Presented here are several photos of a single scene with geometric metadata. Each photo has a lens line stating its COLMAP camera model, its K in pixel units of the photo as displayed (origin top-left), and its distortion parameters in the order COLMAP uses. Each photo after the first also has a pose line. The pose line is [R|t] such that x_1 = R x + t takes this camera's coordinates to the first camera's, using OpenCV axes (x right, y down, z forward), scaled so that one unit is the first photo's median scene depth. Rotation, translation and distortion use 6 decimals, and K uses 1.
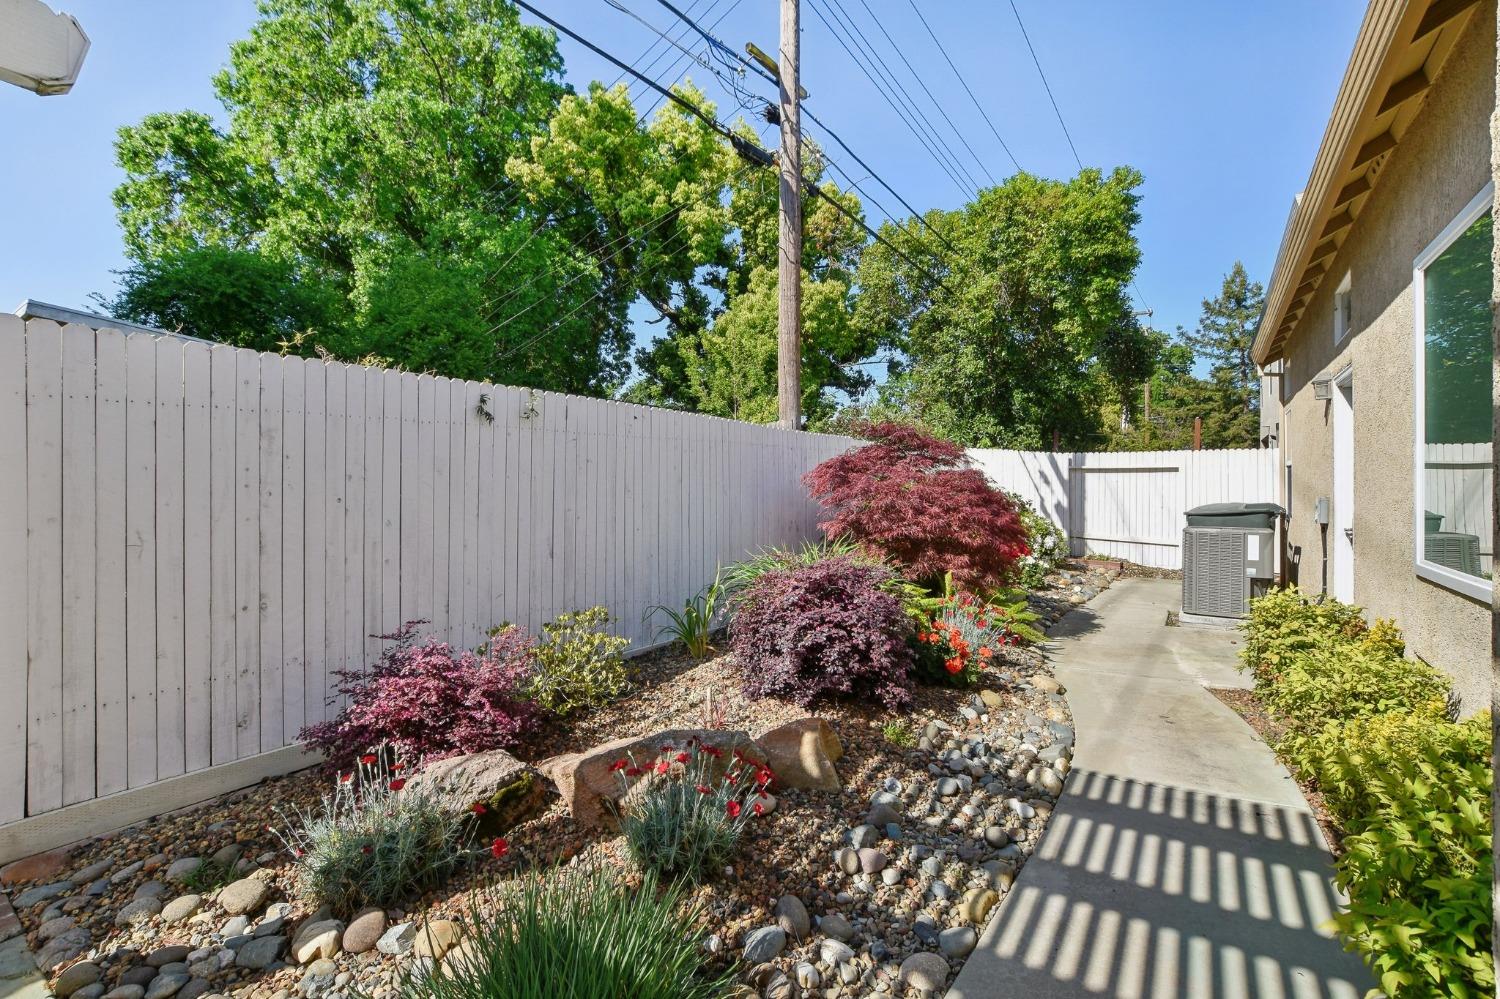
lens RADIAL K [[659.7, 0, 747.2], [0, 659.7, 489.0], [0, 0, 1]] dist [-0.011991, 0.002220]
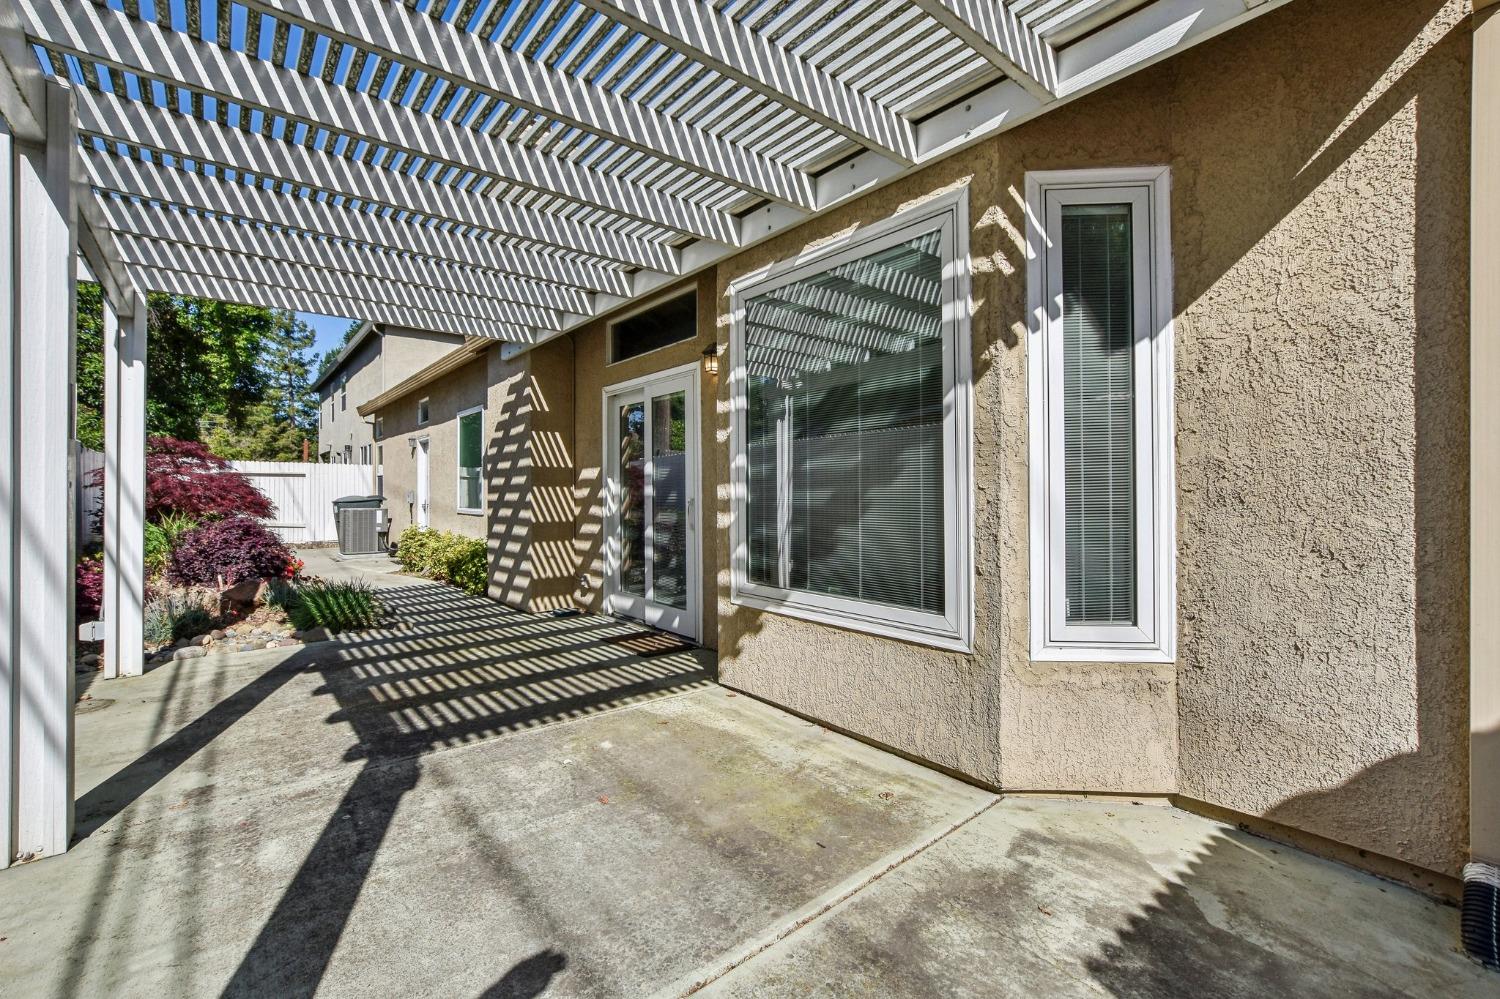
lens RADIAL K [[659.7, 0, 747.9], [0, 659.7, 495.5], [0, 0, 1]] dist [-0.011991, 0.002220]
pose [[0.272973, 0.000062, 0.962022, -0.437263], [-0.001694, 0.999998, 0.000416, 0.011462], [-0.962020, -0.001743, 0.272972, -0.322610]]
